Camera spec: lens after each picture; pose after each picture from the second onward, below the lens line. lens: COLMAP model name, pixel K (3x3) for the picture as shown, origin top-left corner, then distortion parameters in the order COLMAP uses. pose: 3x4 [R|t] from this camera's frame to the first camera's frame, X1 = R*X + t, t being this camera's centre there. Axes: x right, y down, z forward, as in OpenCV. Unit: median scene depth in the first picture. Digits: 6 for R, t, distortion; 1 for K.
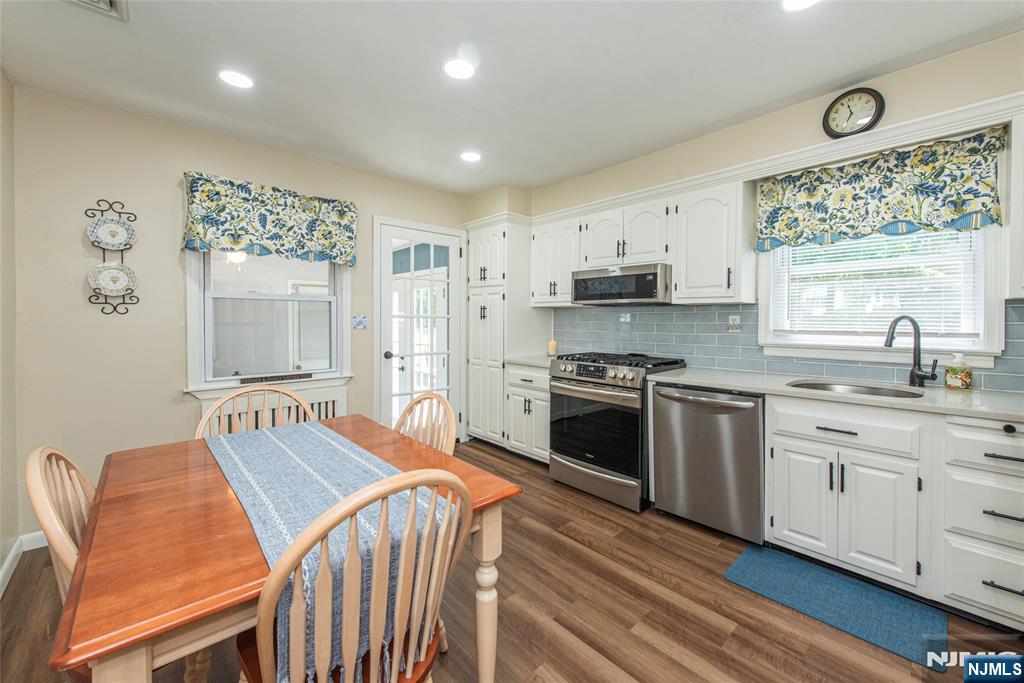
lens RADIAL K [[419.8, 0, 515.6], [0, 419.8, 321.6], [0, 0, 1]] dist [0.002232, 0.000154]
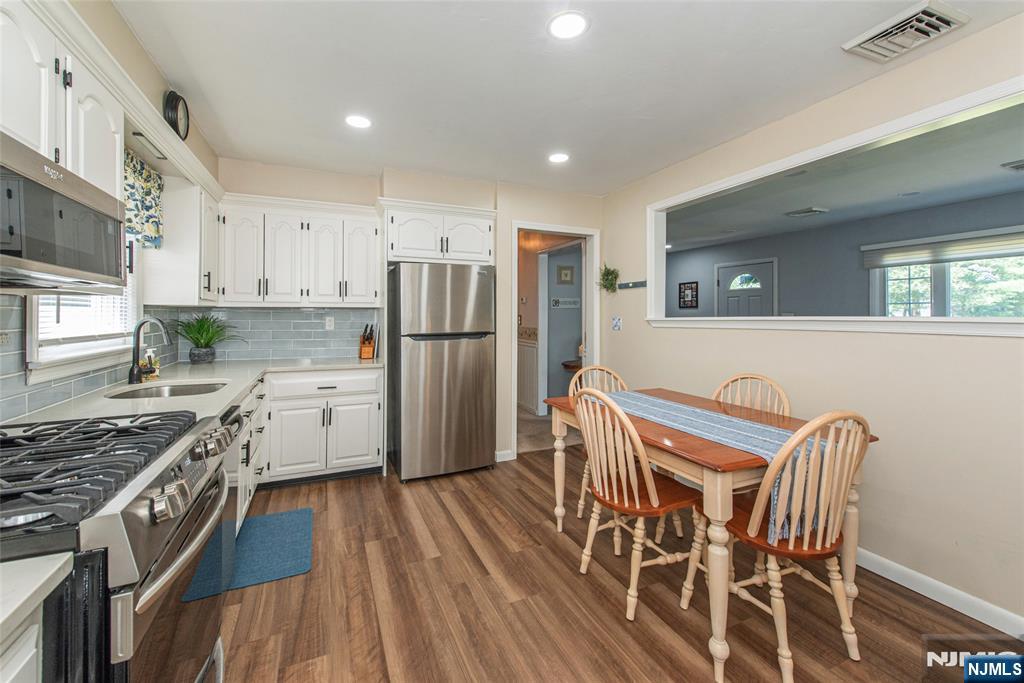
lens RADIAL K [[419.8, 0, 512.0], [0, 419.8, 316.9], [0, 0, 1]] dist [0.002232, 0.000154]
pose [[-0.953588, -0.002685, 0.301103, -0.278519], [-0.000190, 0.999965, 0.008315, -0.016733], [-0.301115, 0.007872, -0.953555, 1.820149]]
